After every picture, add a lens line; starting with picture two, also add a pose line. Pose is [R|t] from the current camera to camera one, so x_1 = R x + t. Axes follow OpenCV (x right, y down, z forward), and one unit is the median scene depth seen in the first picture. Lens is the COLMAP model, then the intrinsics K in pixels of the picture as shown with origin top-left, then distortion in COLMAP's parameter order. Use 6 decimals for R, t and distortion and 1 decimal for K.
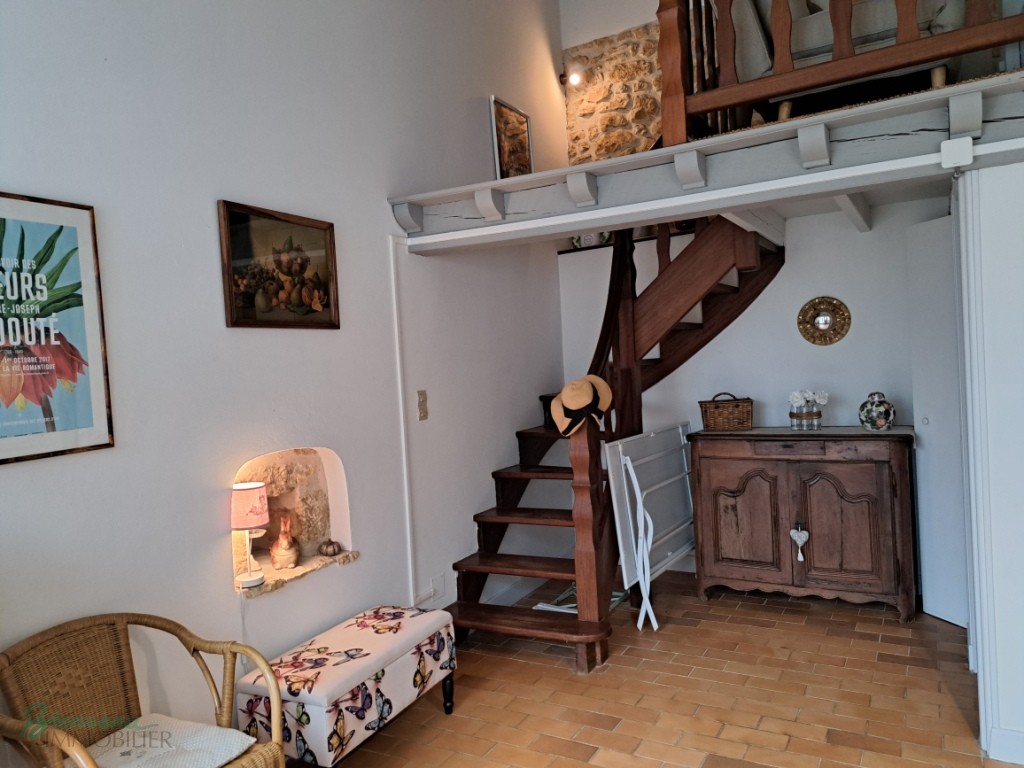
lens RADIAL K [[735.8, 0, 512.0], [0, 735.8, 384.0], [0, 0, 1]] dist [0.070327, -0.059201]
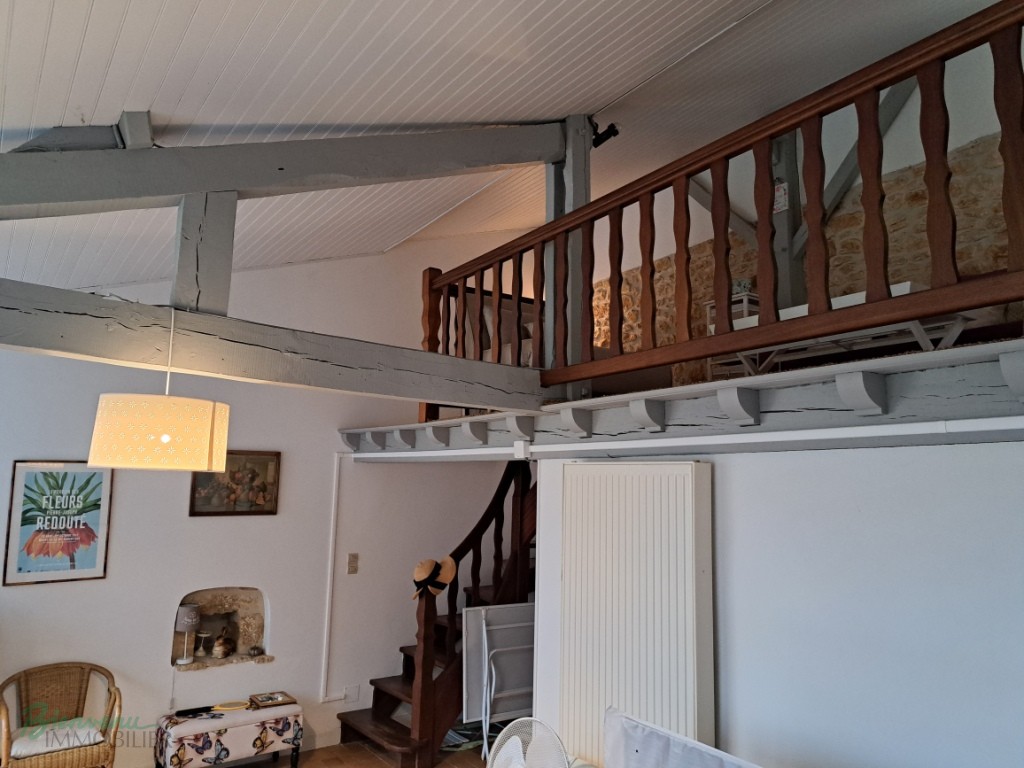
lens RADIAL K [[735.8, 0, 512.0], [0, 735.8, 384.0], [0, 0, 1]] dist [0.070327, -0.059201]
pose [[0.902640, 0.013391, -0.430189, 1.157420], [-0.080635, 0.987079, -0.138464, -0.212837], [0.422776, 0.159671, 0.892057, -0.380286]]
